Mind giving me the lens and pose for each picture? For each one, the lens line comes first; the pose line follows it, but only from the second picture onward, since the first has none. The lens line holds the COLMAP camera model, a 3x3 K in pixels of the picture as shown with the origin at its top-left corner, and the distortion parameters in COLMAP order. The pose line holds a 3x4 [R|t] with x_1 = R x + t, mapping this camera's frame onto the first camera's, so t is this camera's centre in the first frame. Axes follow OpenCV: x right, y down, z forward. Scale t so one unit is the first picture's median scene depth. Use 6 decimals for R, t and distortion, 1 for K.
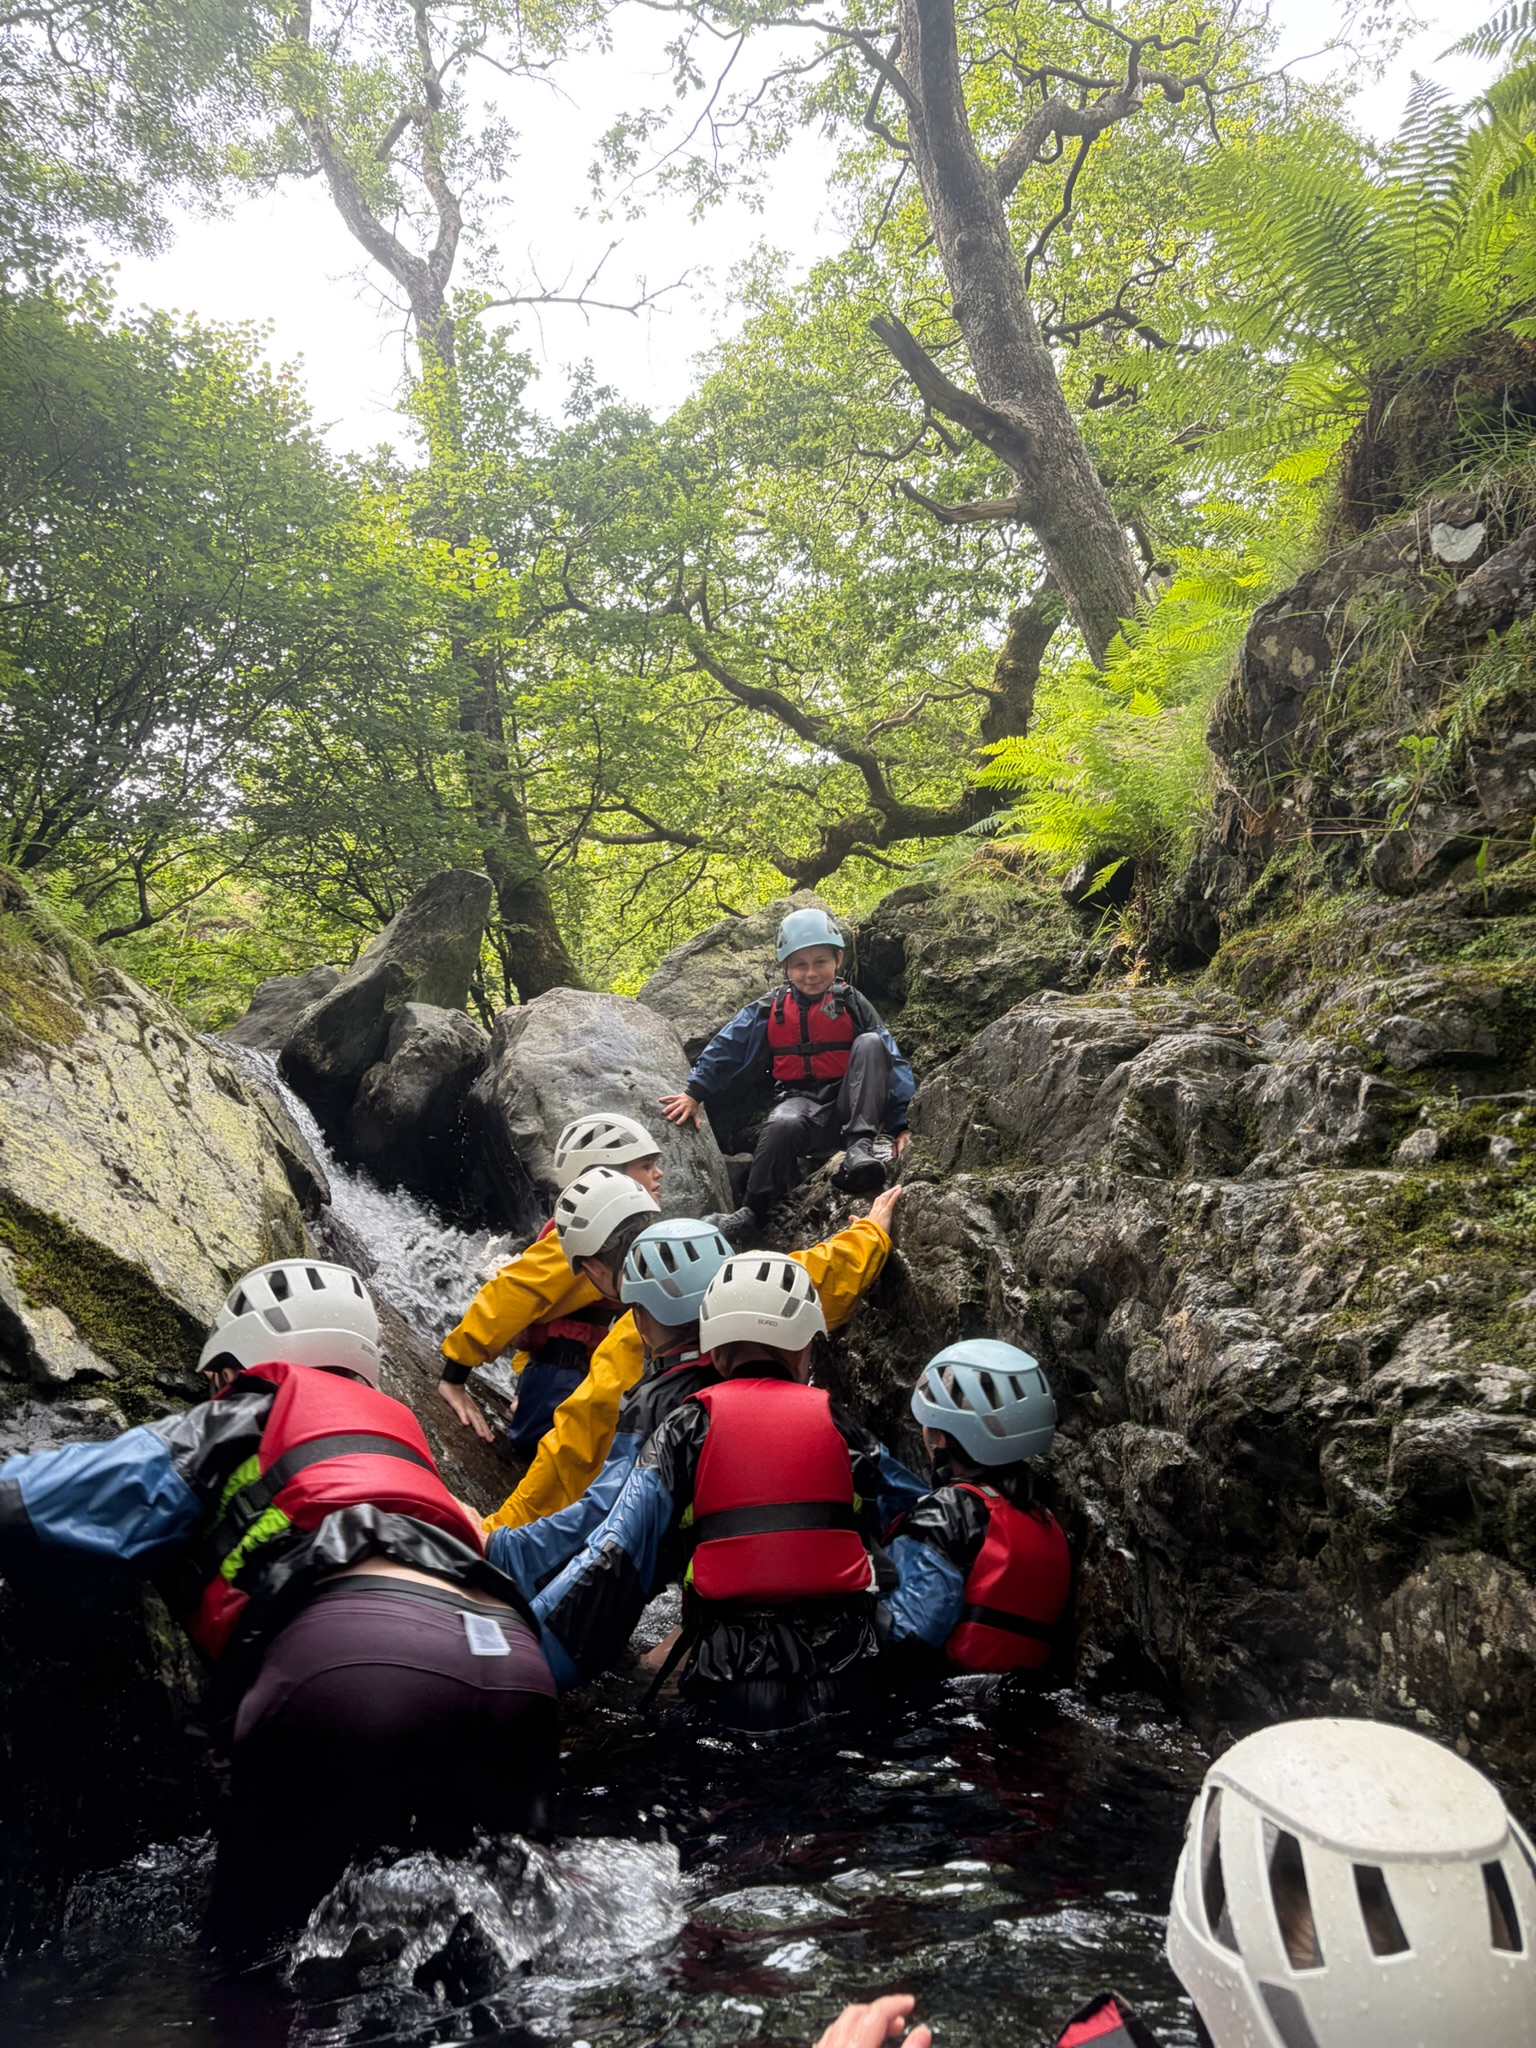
lens RADIAL K [[1513.7, 0, 749.2], [0, 1513.7, 1039.5], [0, 0, 1]] dist [0.040890, -0.038473]
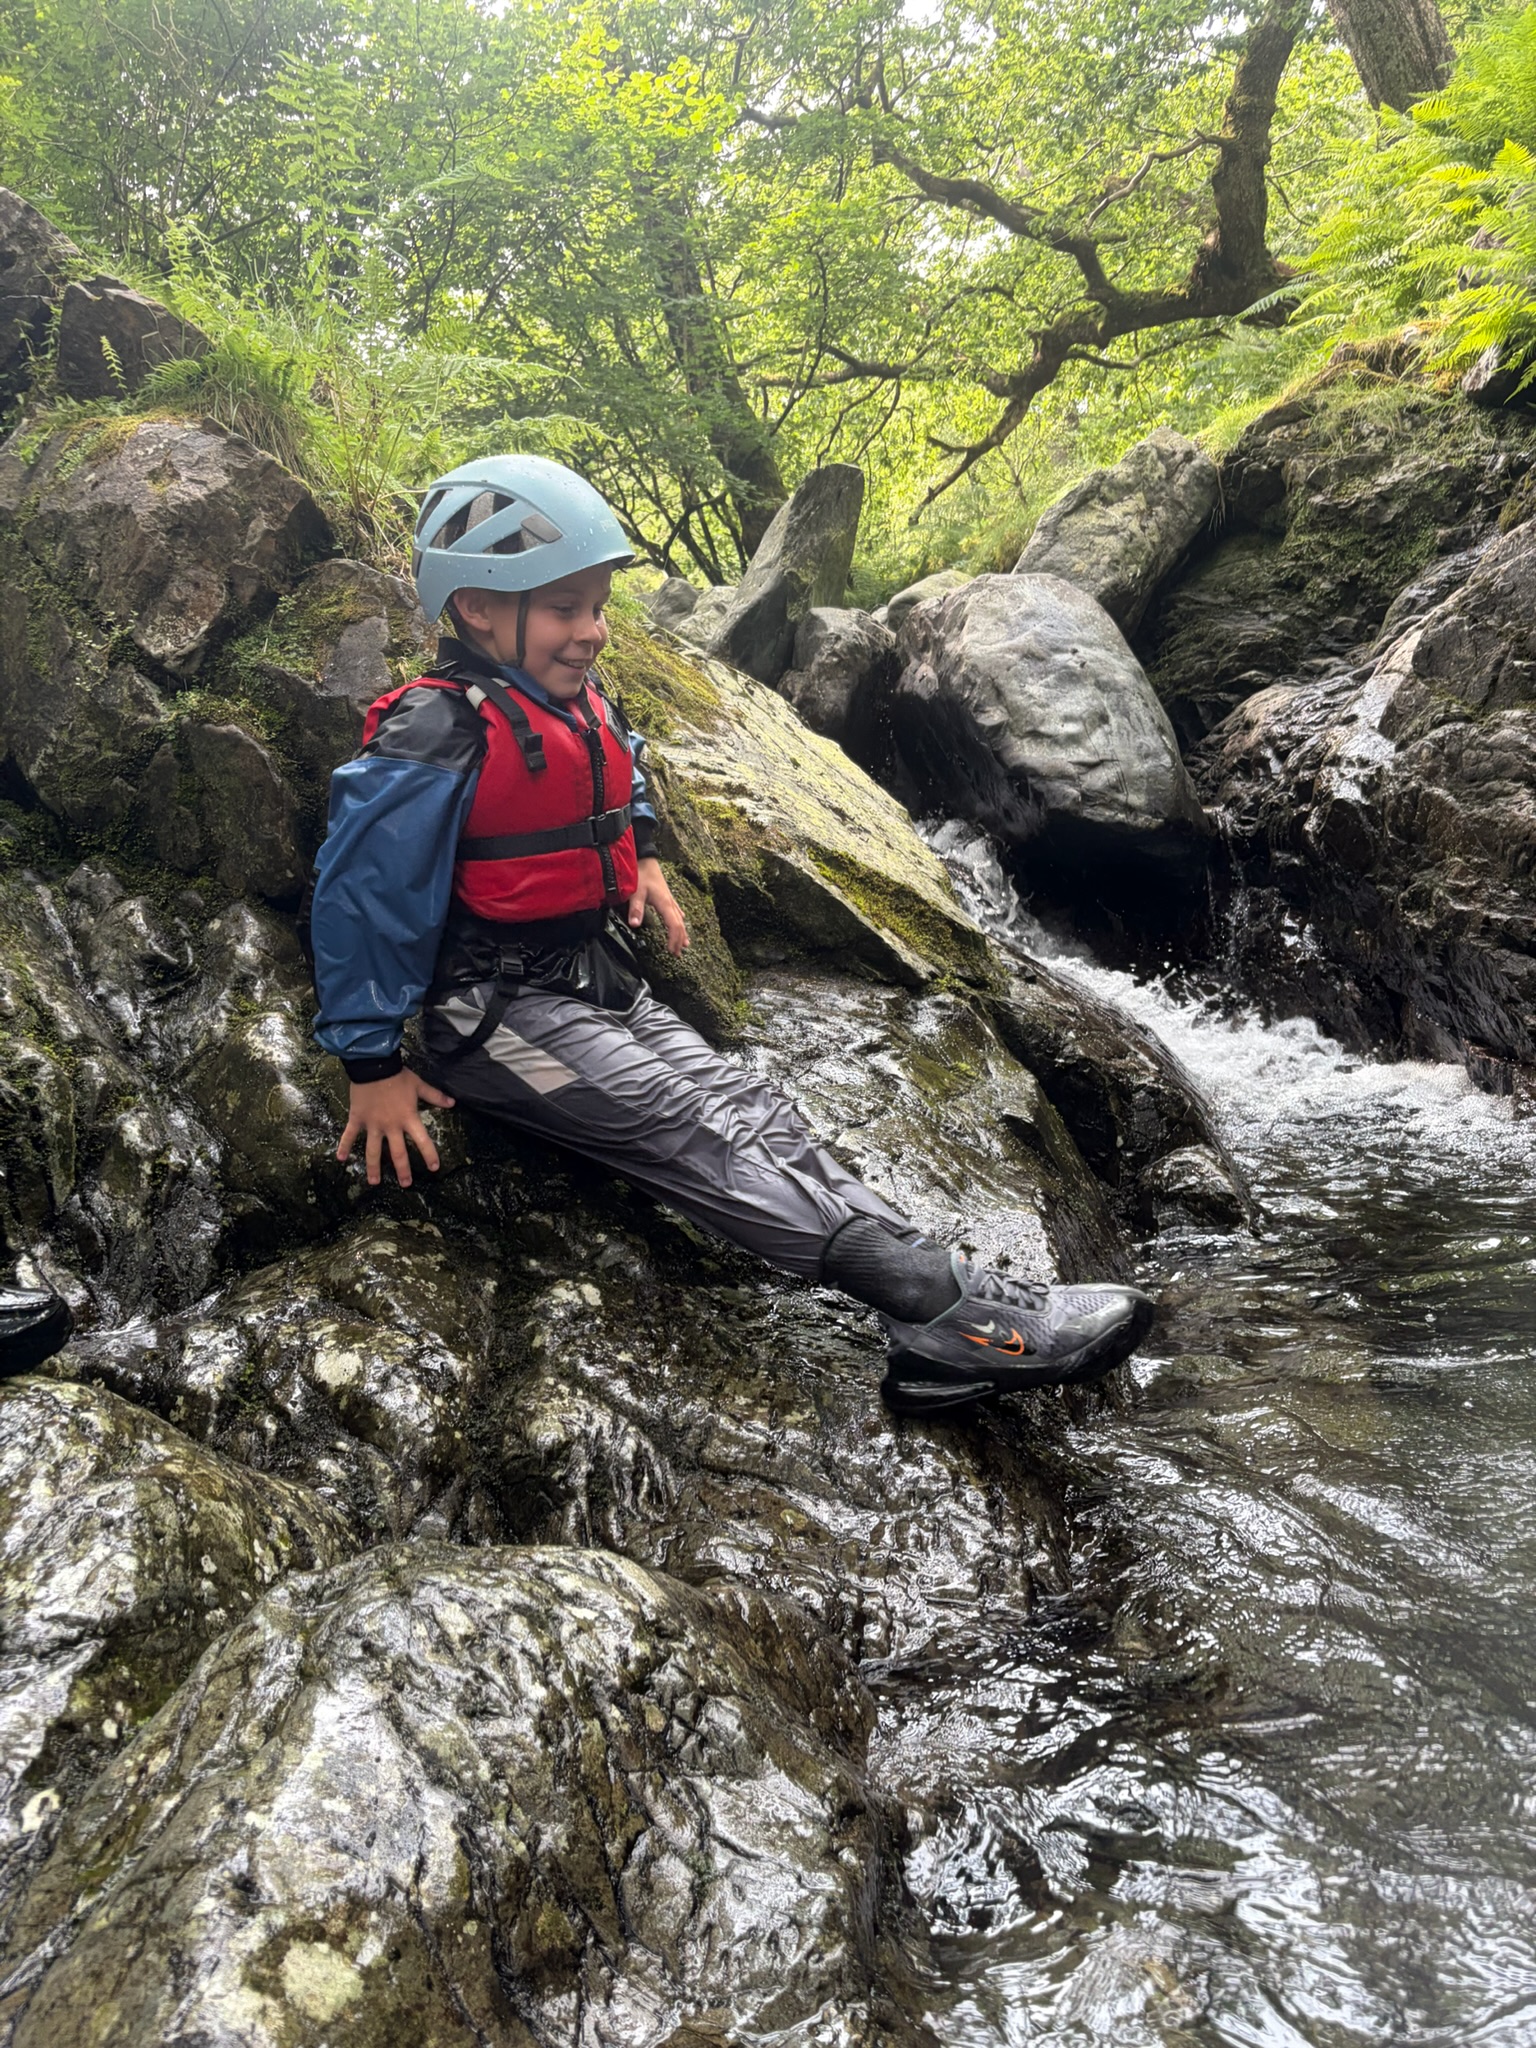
lens RADIAL K [[1513.7, 0, 786.2], [0, 1513.7, 1022.6], [0, 0, 1]] dist [0.040890, -0.038473]
pose [[0.986954, -0.109574, -0.117965, -0.302333], [0.137820, 0.953742, 0.267174, -0.068754], [0.083233, -0.279946, 0.956401, -0.156408]]
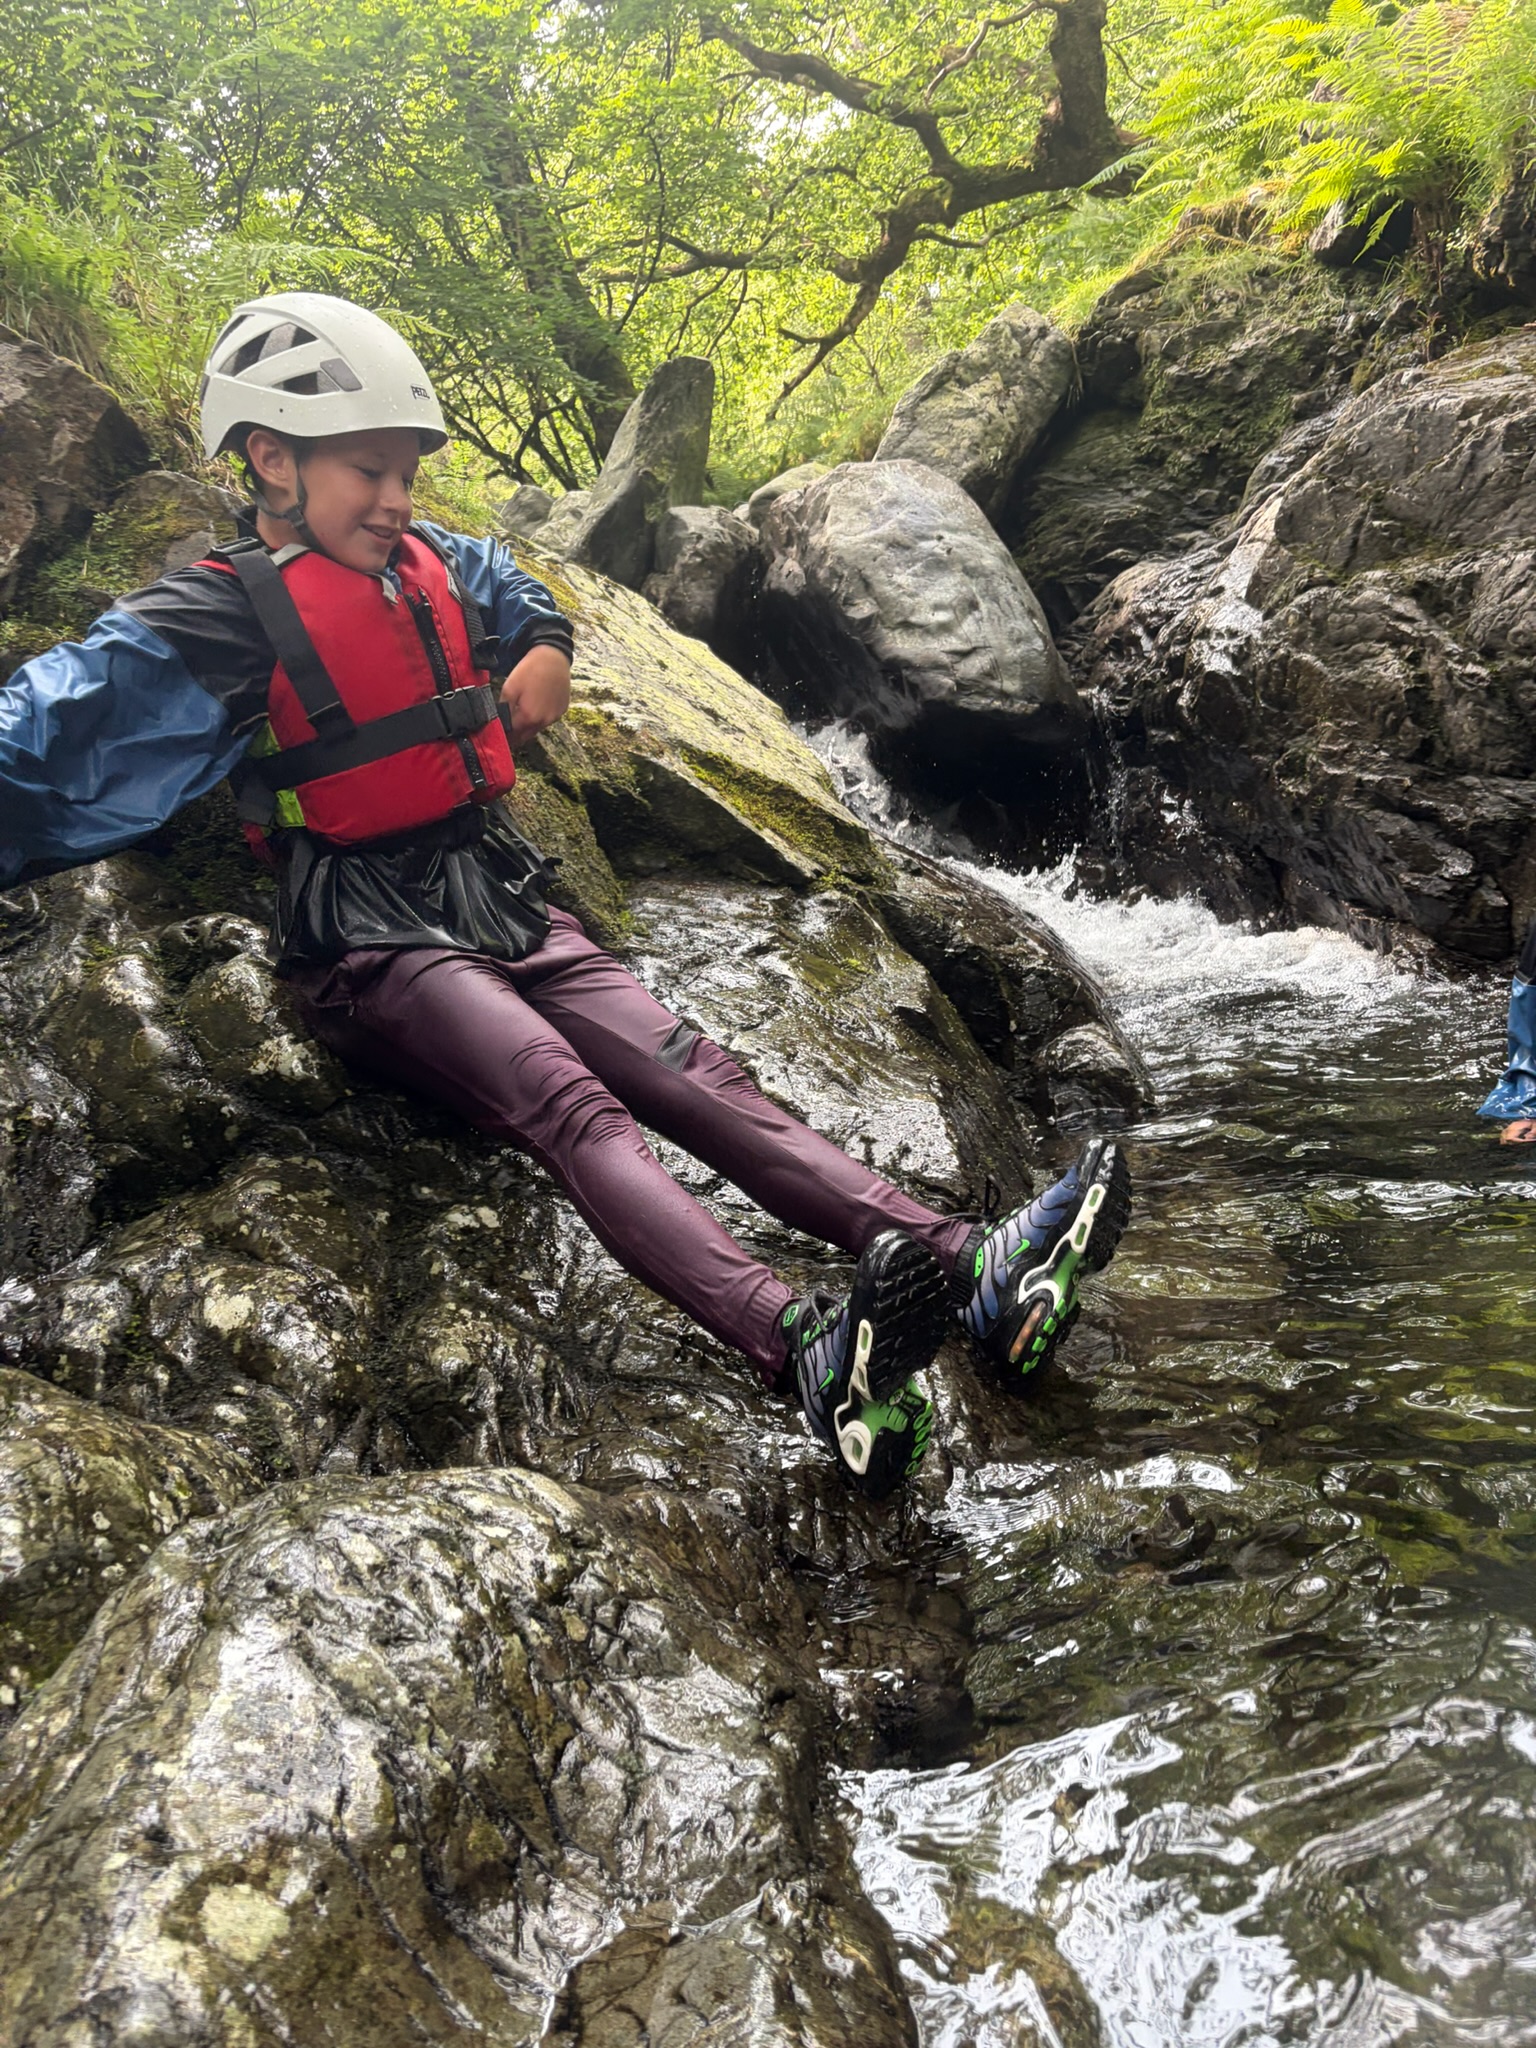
lens RADIAL K [[1513.7, 0, 785.9], [0, 1513.7, 1034.7], [0, 0, 1]] dist [0.040890, -0.038473]
pose [[0.982411, -0.176360, -0.061369, -0.299476], [0.186710, 0.922620, 0.337509, -0.058315], [-0.002902, -0.343031, 0.939320, -0.146936]]
